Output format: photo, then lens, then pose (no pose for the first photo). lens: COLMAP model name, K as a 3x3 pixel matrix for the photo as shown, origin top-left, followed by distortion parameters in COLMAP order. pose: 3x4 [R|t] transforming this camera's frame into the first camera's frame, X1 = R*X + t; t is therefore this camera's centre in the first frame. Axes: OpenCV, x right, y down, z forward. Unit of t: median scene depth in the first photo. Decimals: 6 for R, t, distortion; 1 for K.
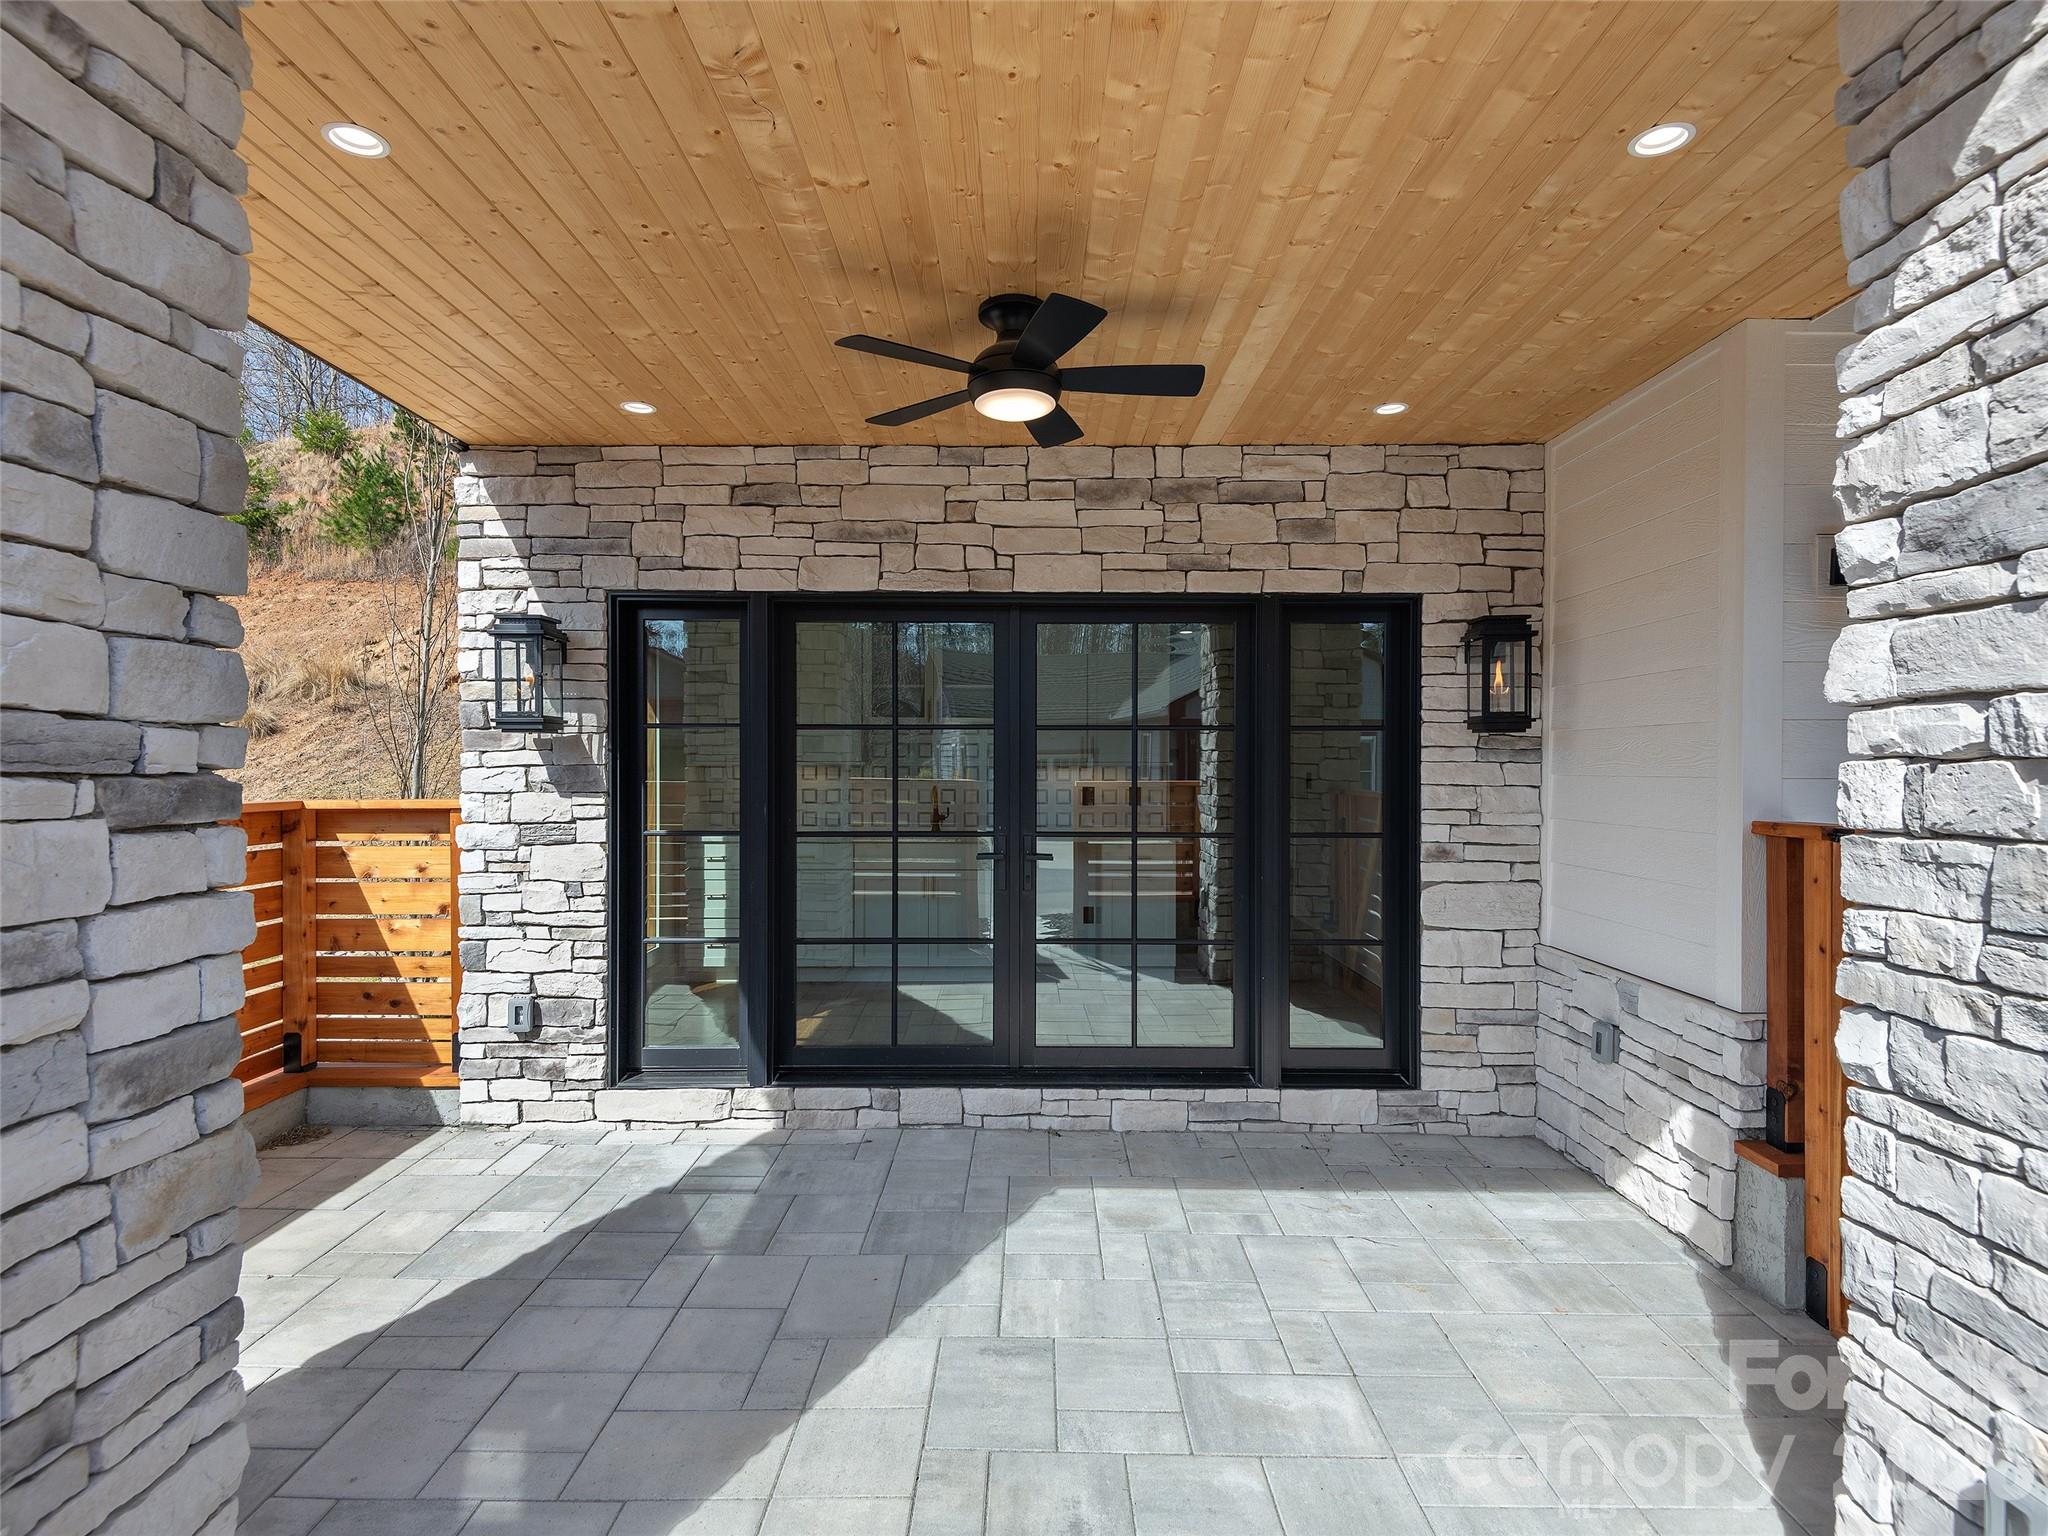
lens RADIAL K [[1061.3, 0, 1014.1], [0, 1061.3, 766.4], [0, 0, 1]] dist [0.002731, -0.004631]
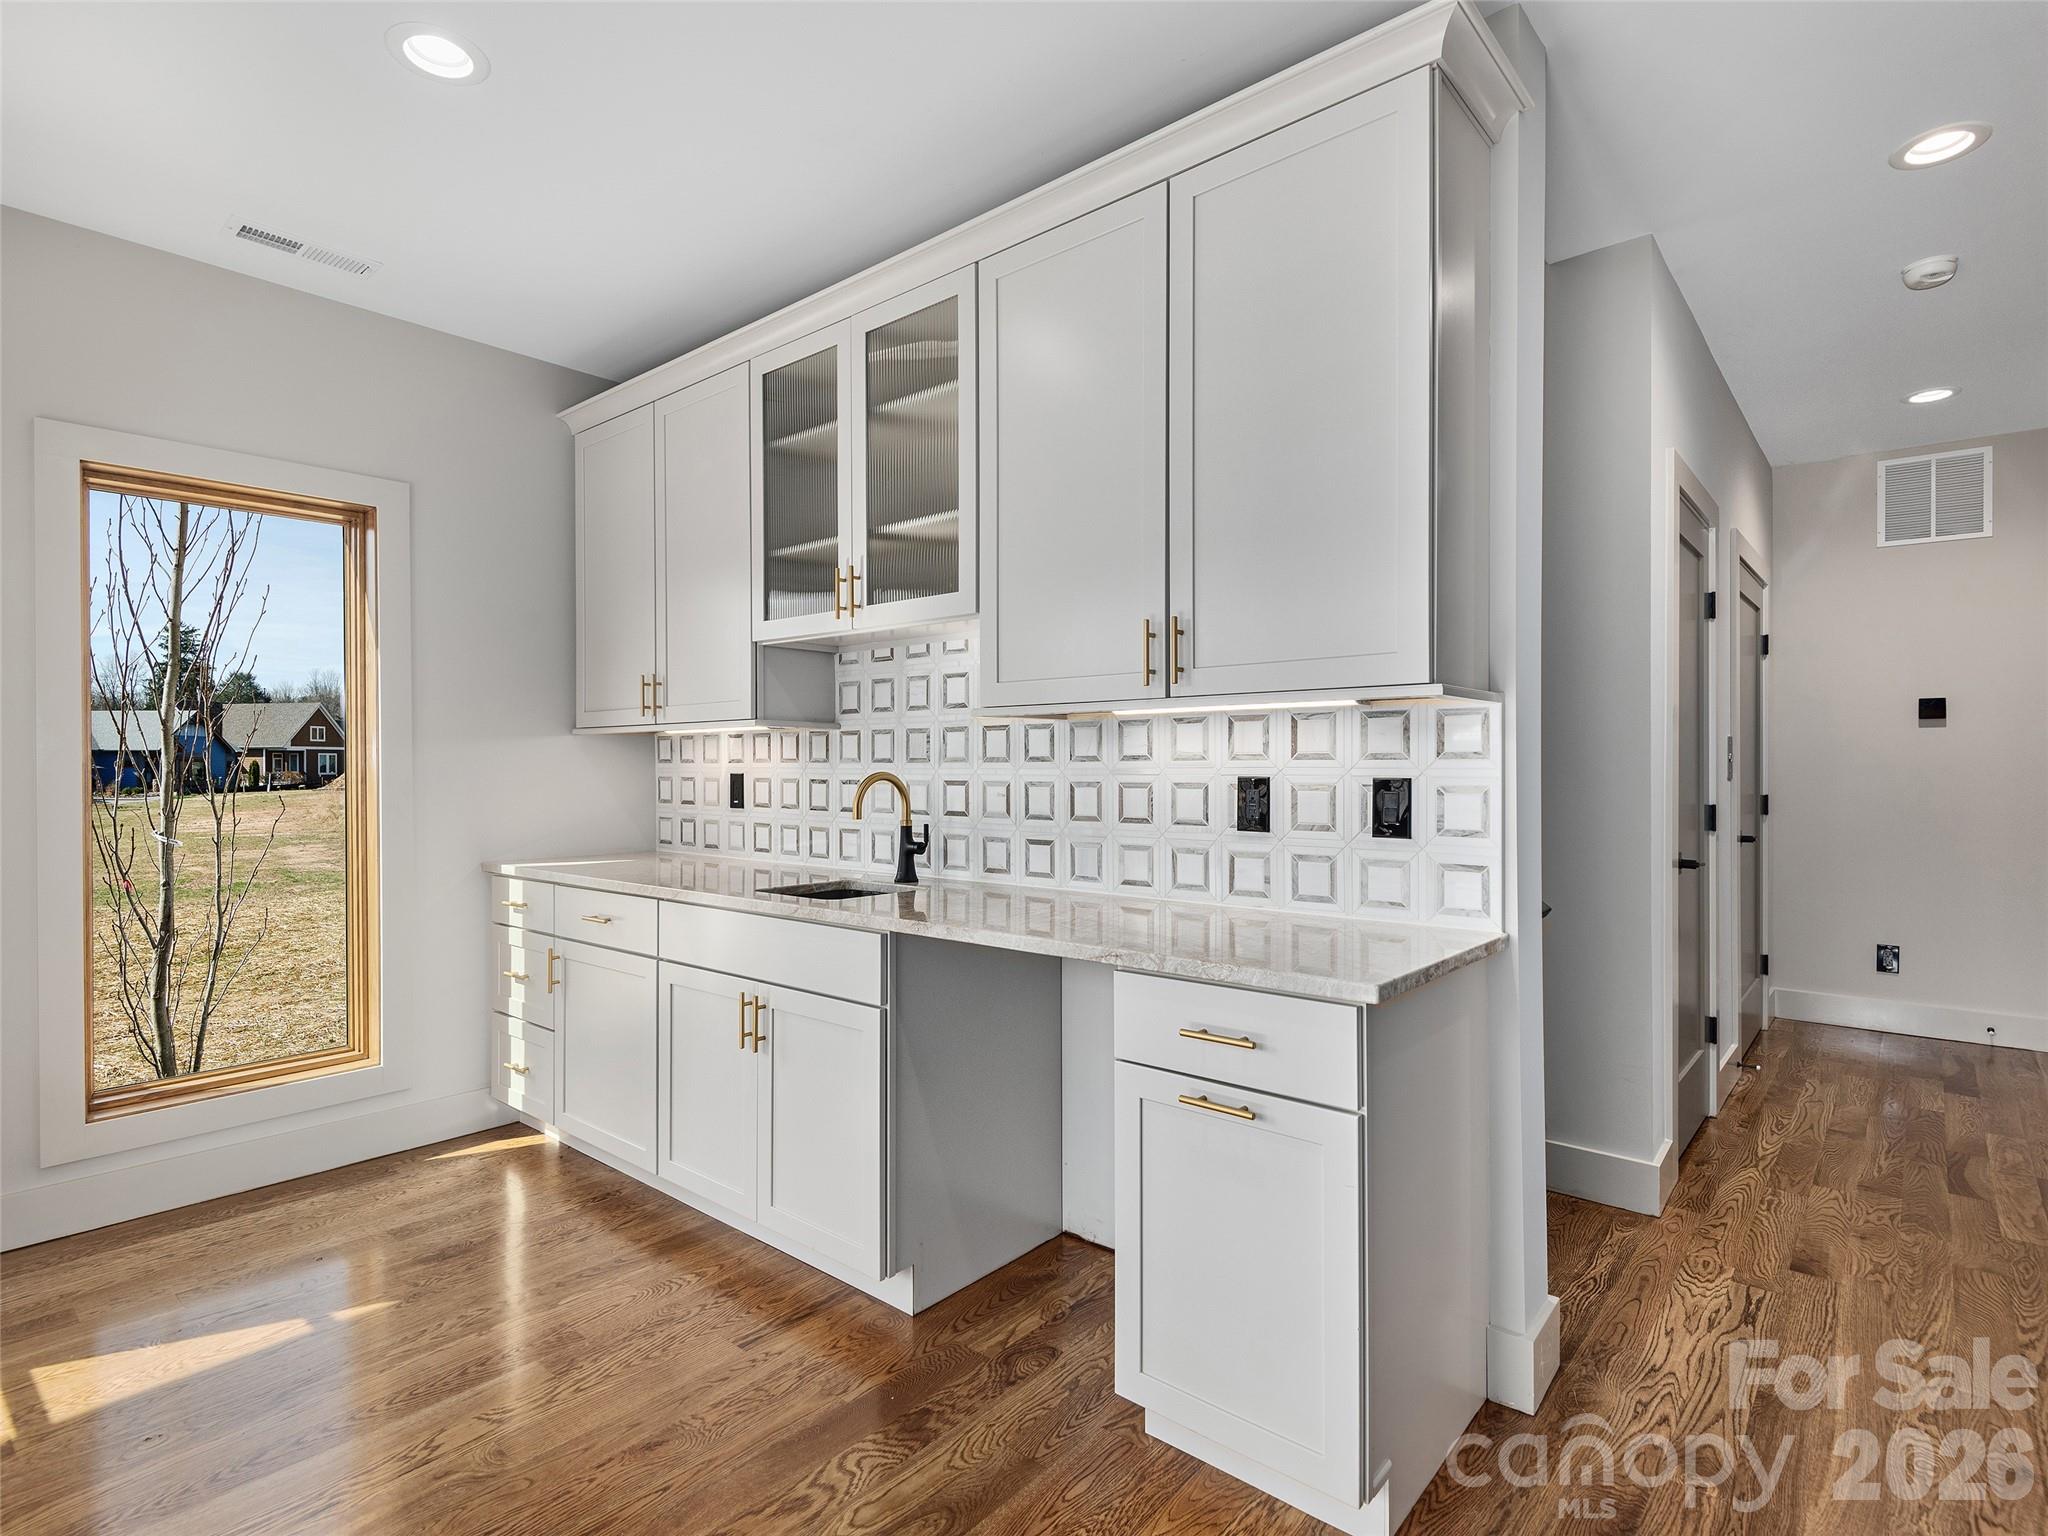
lens RADIAL K [[1061.3, 0, 1022.7], [0, 1061.3, 765.8], [0, 0, 1]] dist [0.002731, -0.004631]
pose [[0.769583, -0.002833, -0.638541, 0.230749], [0.005470, 0.999983, 0.002155, 0.014566], [0.638524, -0.005152, 0.769585, 0.689791]]
